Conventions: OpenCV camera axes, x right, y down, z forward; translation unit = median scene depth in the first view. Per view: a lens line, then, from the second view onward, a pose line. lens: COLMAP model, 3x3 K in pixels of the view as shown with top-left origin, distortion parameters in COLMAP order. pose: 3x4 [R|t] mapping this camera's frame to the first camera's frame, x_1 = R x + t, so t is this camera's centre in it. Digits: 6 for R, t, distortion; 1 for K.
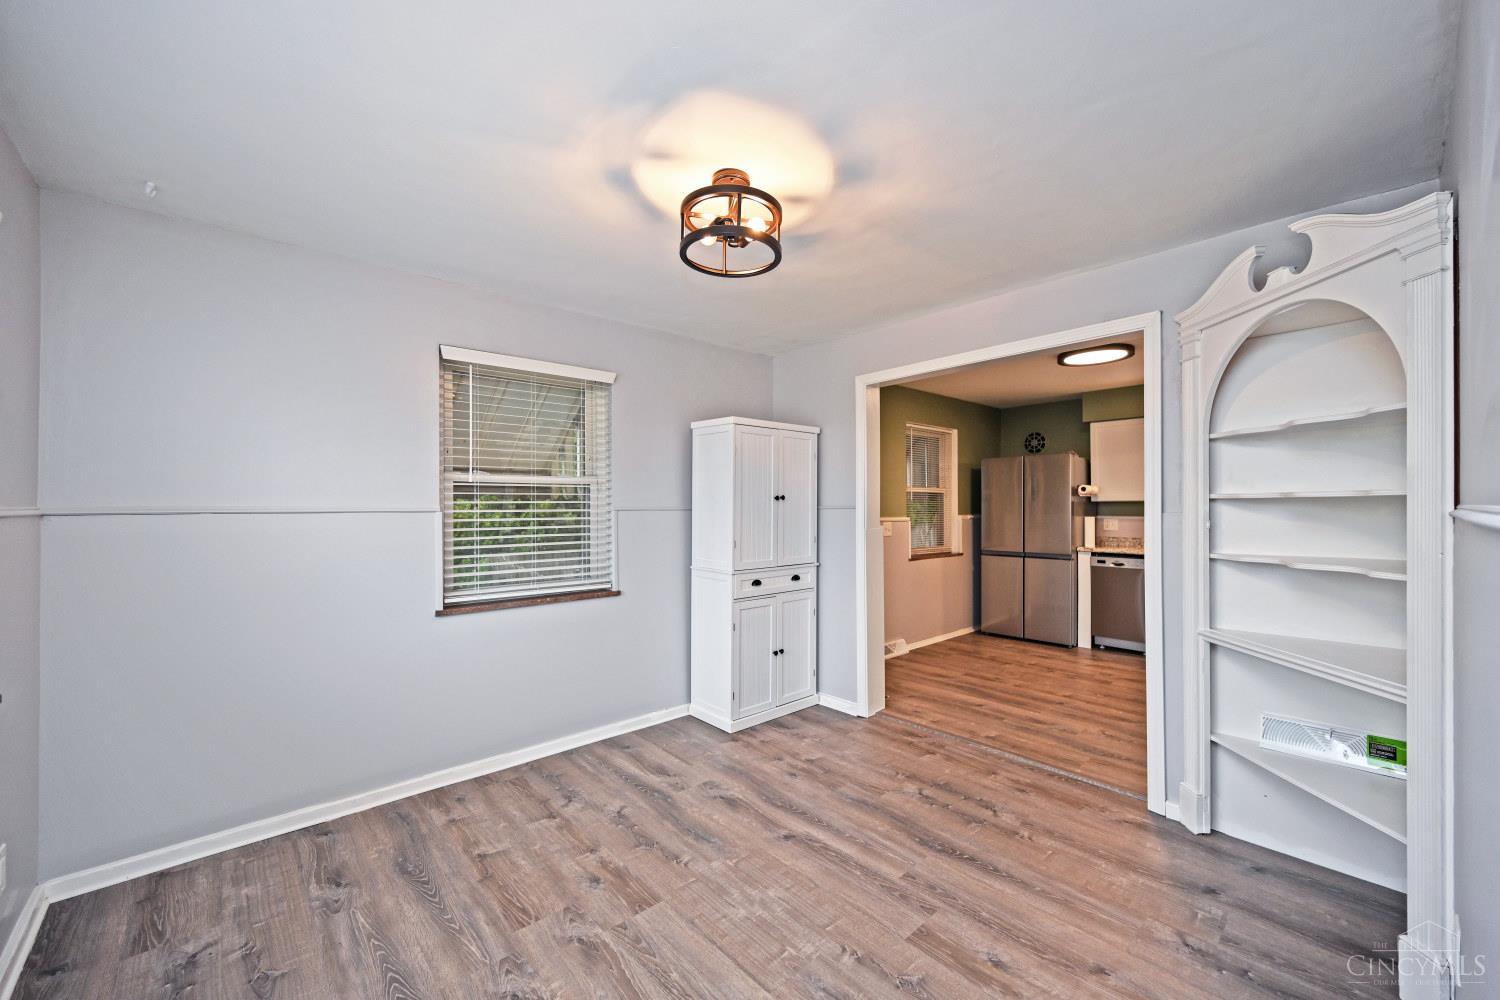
lens RADIAL K [[589.2, 0, 756.6], [0, 589.2, 501.0], [0, 0, 1]] dist [0.000420, -0.000151]
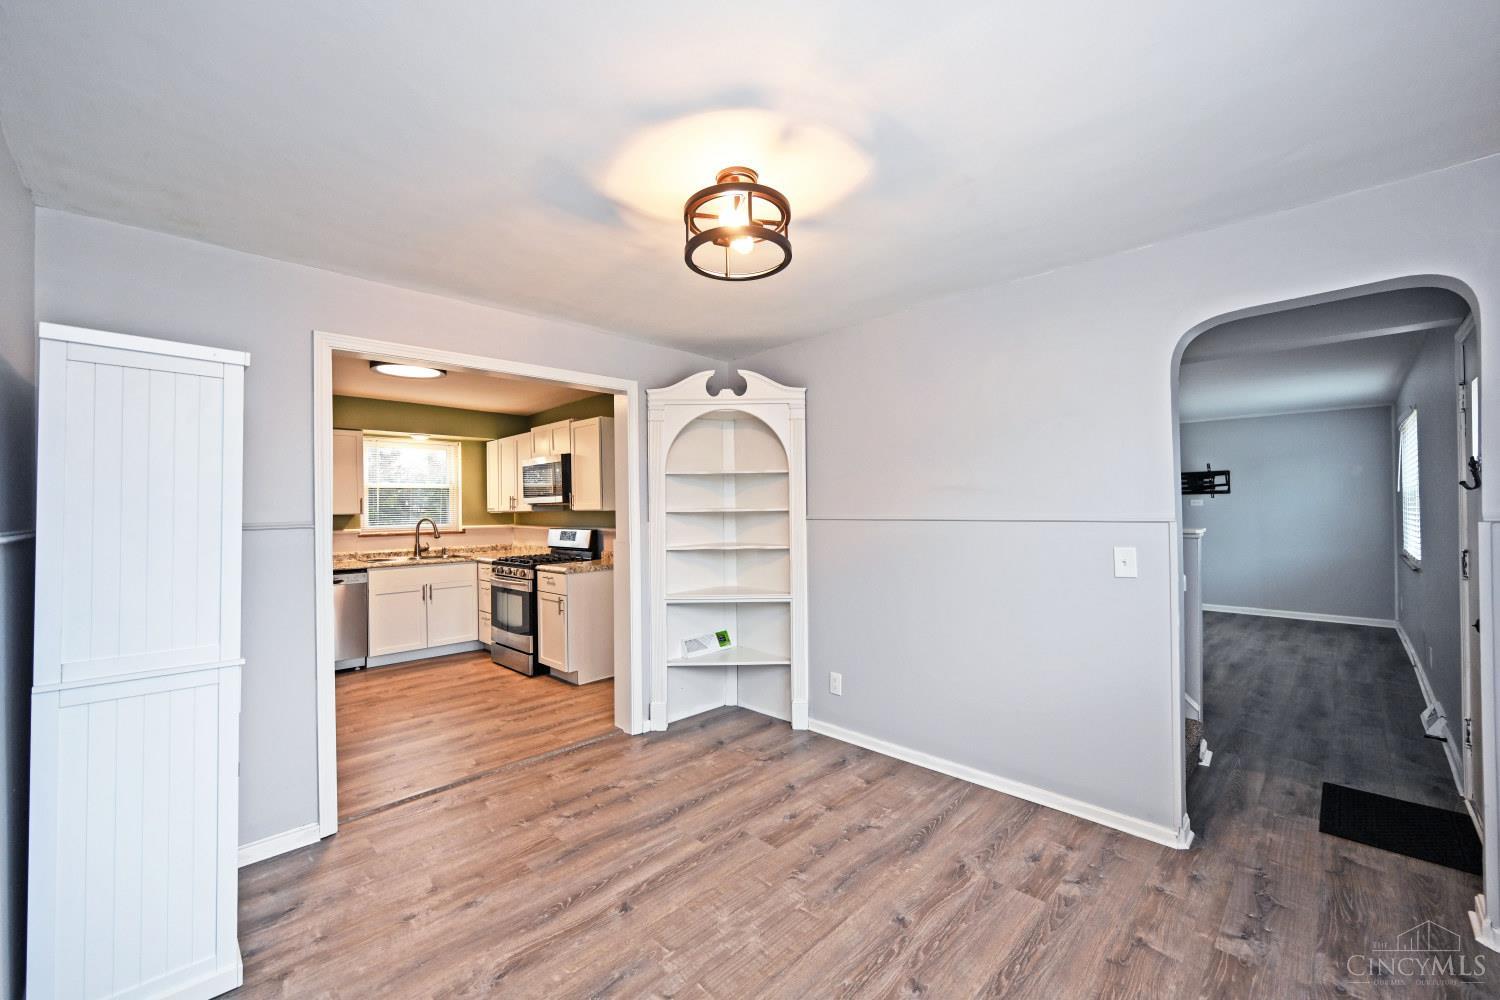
lens RADIAL K [[594.1, 0, 744.4], [0, 594.1, 502.4], [0, 0, 1]] dist [0.001612, 0.000253]
pose [[-0.040364, 0.013861, 0.999089, -0.668260], [0.004557, 0.999896, -0.013688, -0.007326], [-0.999175, 0.004001, -0.040423, 0.691857]]
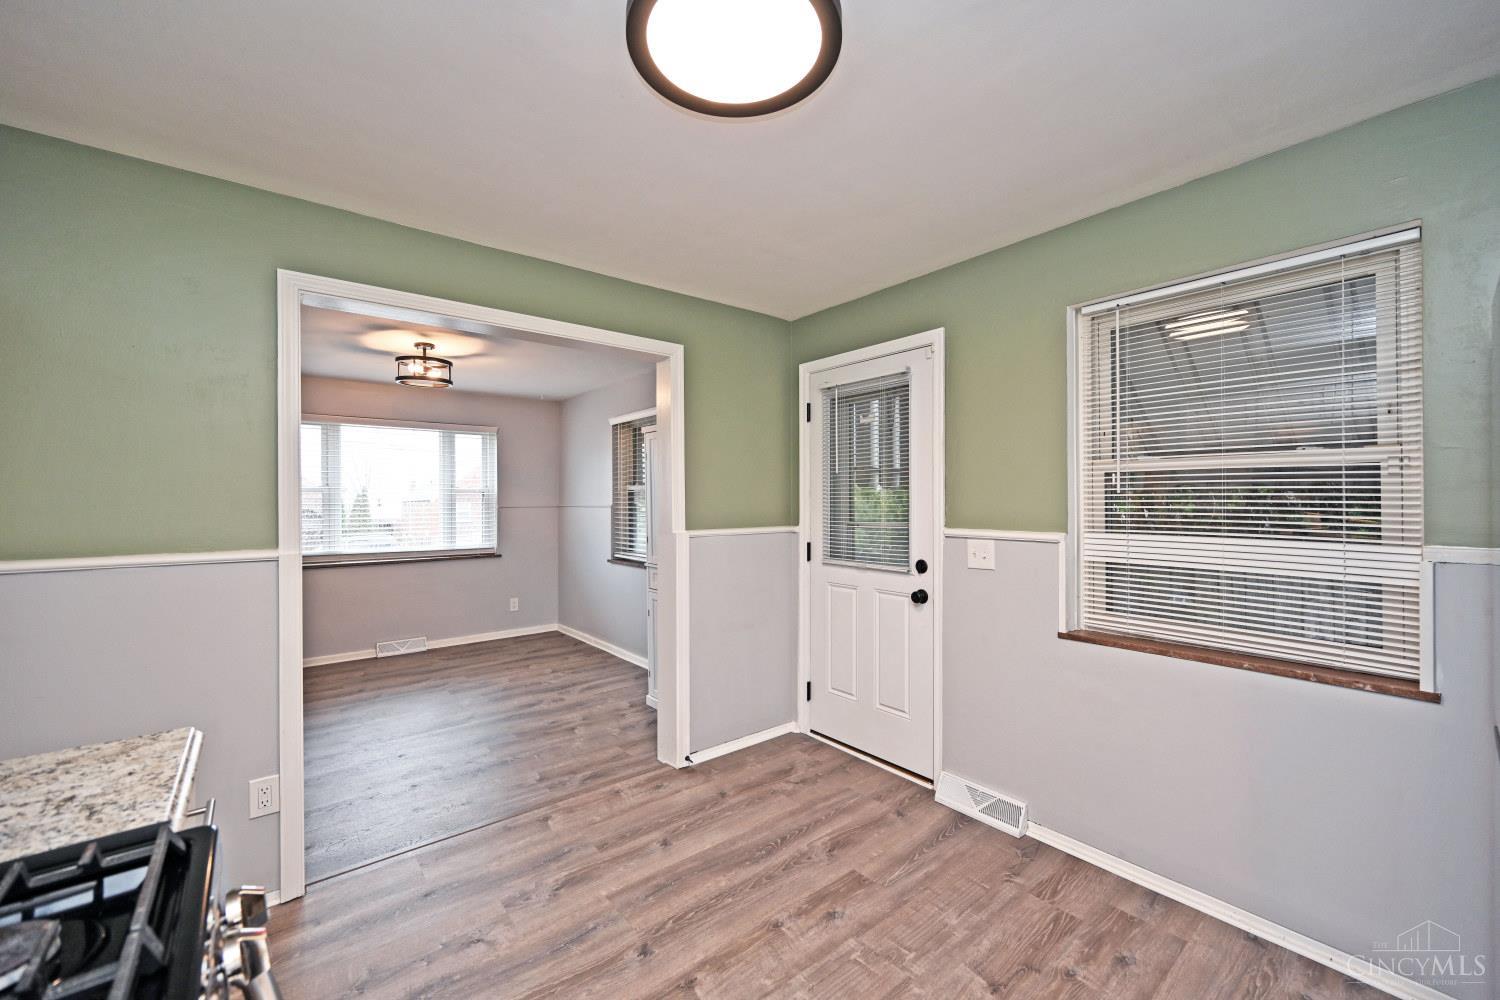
lens RADIAL K [[603.0, 0, 750.0], [0, 603.0, 500.0], [0, 0, 1]] dist [-0.000767, -0.000106]
pose [[-0.062043, 0.001530, -0.998072, 1.304009], [0.016218, 0.999868, 0.000524, -0.001763], [0.997942, -0.016155, -0.062060, 1.494993]]
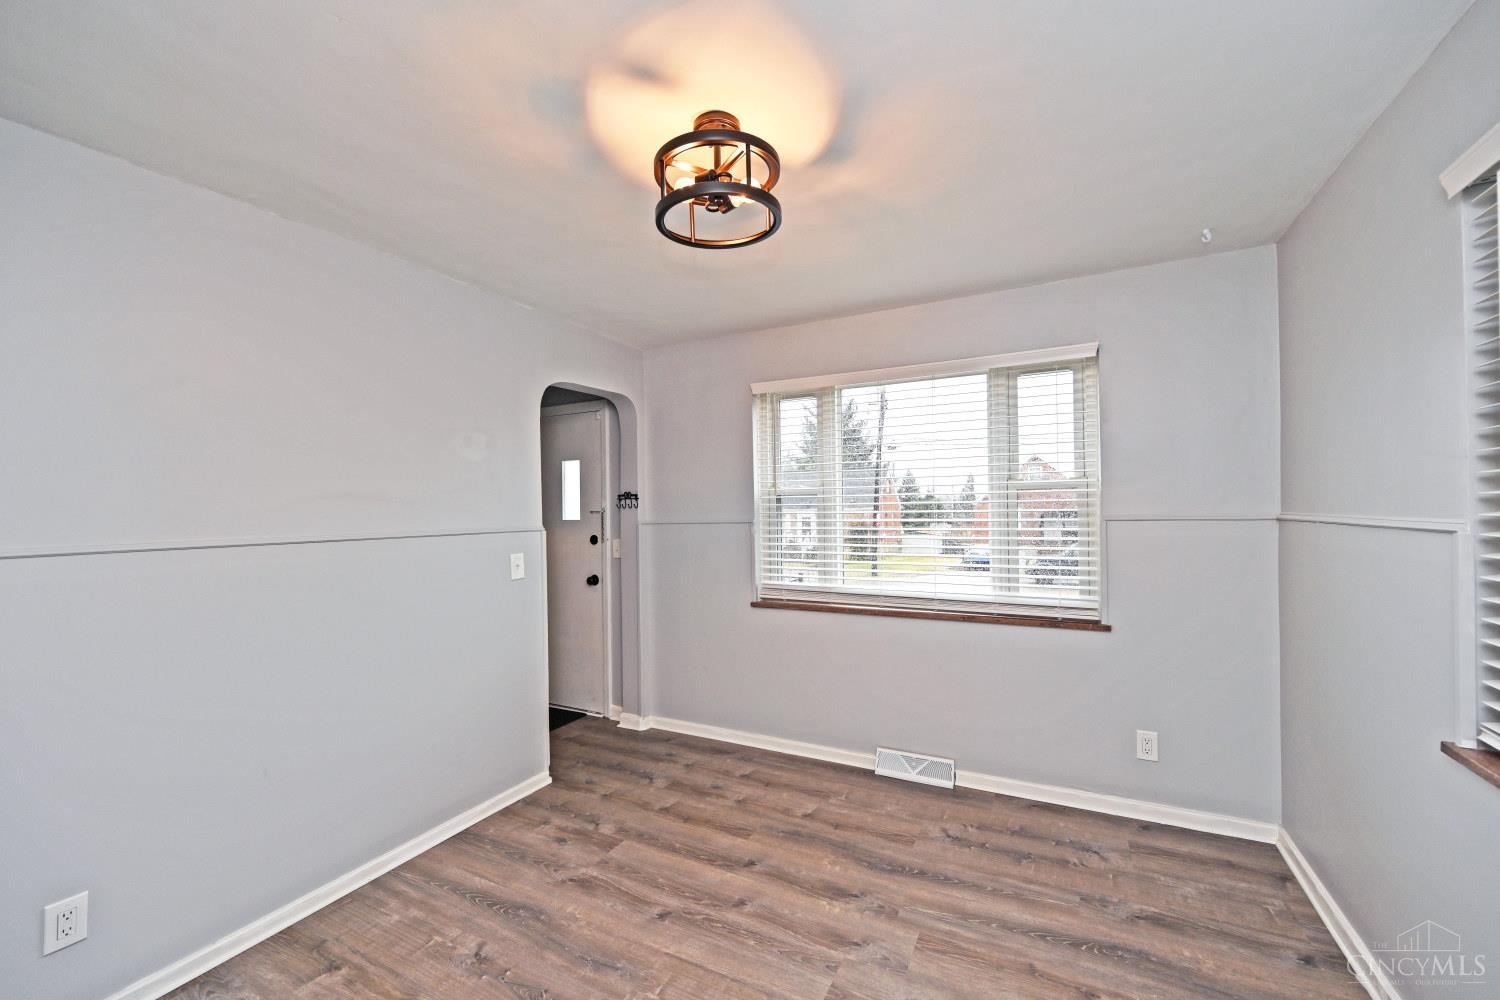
lens RADIAL K [[603.0, 0, 750.0], [0, 603.0, 500.0], [0, 0, 1]] dist [-0.000767, -0.000106]
pose [[-0.941463, 0.018435, -0.336612, 0.135254], [0.026057, 0.999496, -0.018140, -0.013758], [0.336107, -0.025849, -0.941469, 1.201136]]
